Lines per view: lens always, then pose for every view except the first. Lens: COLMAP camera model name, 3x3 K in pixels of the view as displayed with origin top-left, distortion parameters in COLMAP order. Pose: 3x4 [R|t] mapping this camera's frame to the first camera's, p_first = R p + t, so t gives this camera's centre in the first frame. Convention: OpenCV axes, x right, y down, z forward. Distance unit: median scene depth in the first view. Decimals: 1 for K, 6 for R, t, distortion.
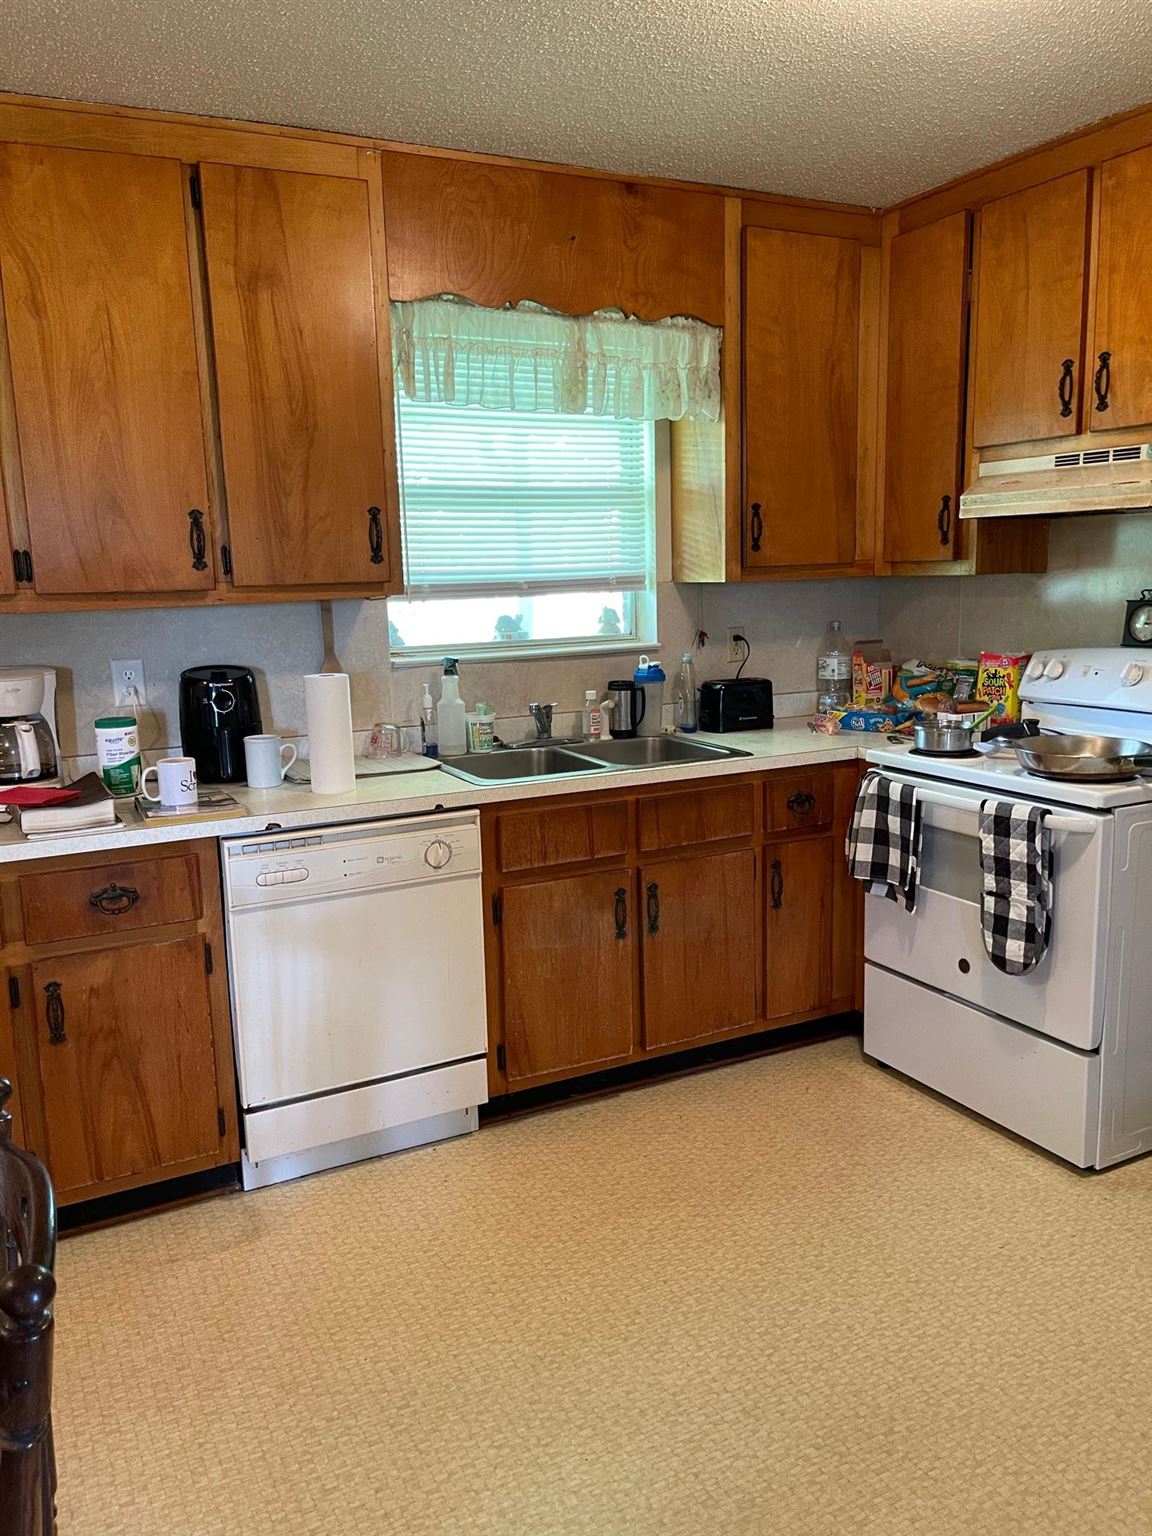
lens RADIAL K [[1154.2, 0, 576.0], [0, 1154.2, 768.0], [0, 0, 1]] dist [0.055089, -0.076713]
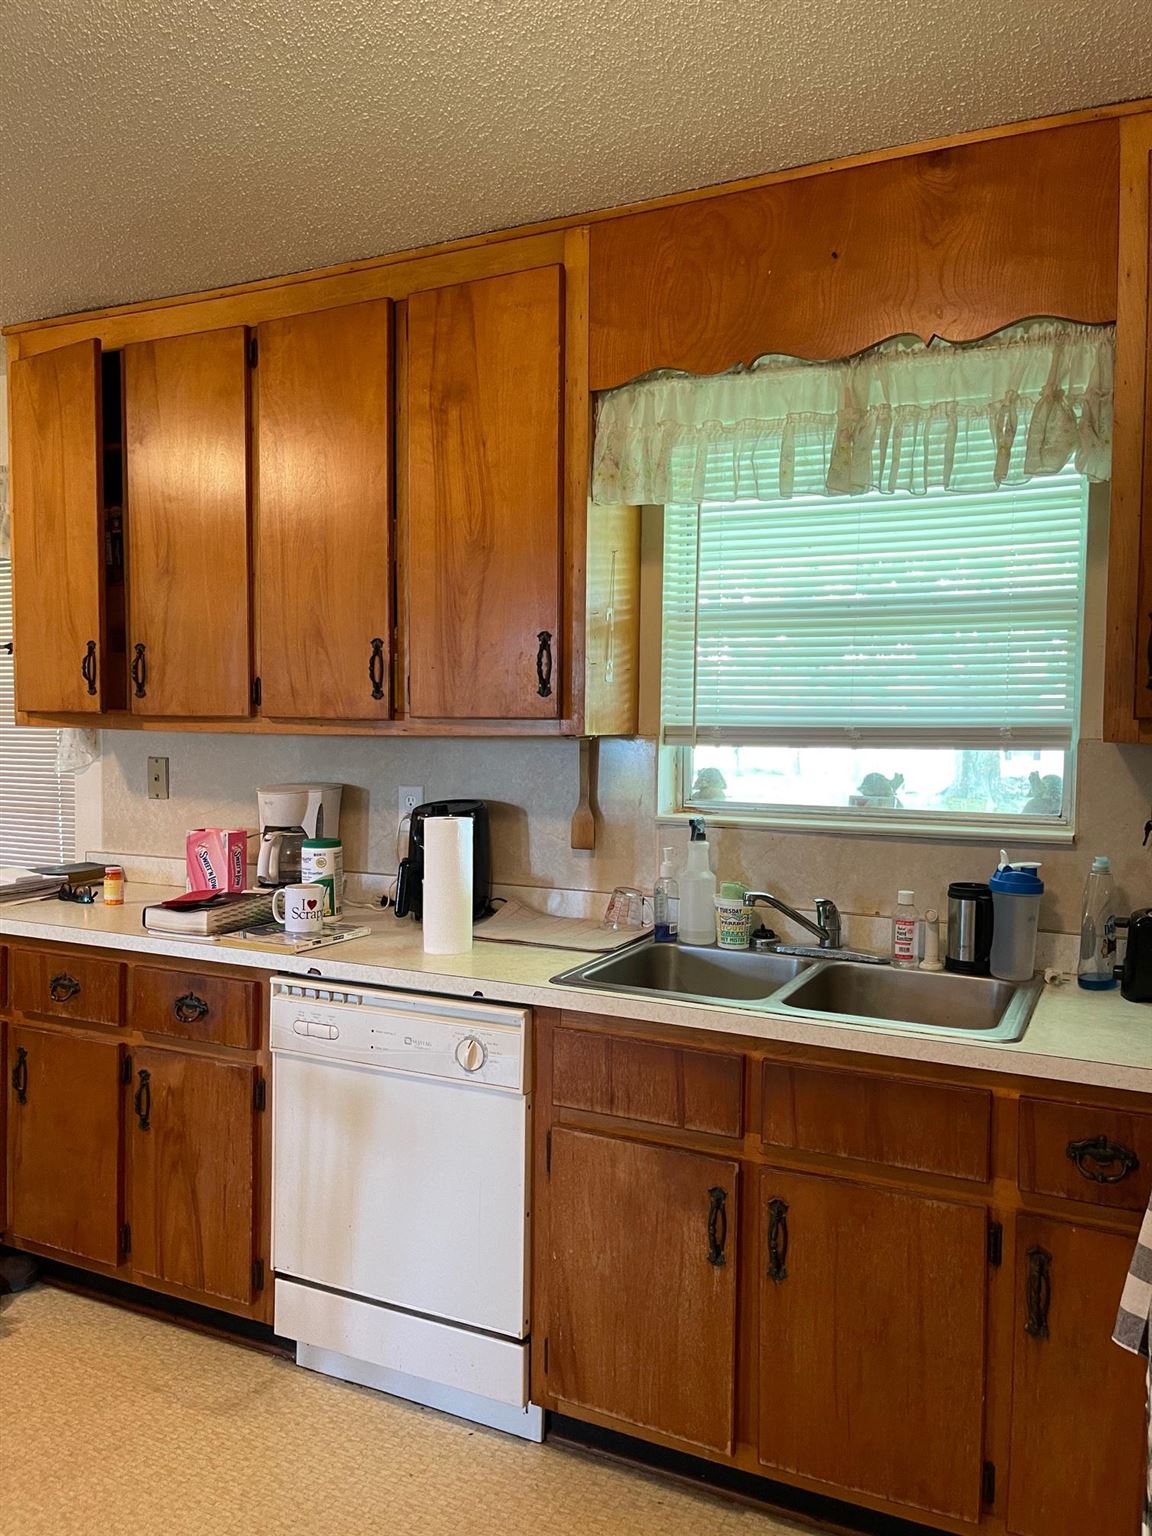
lens RADIAL K [[1154.2, 0, 576.0], [0, 1154.2, 768.0], [0, 0, 1]] dist [0.055089, -0.076713]
pose [[0.594483, 0.068607, -0.801176, 0.542998], [-0.164581, 0.985642, -0.037718, -0.100431], [0.787085, 0.154281, 0.597239, 0.541127]]
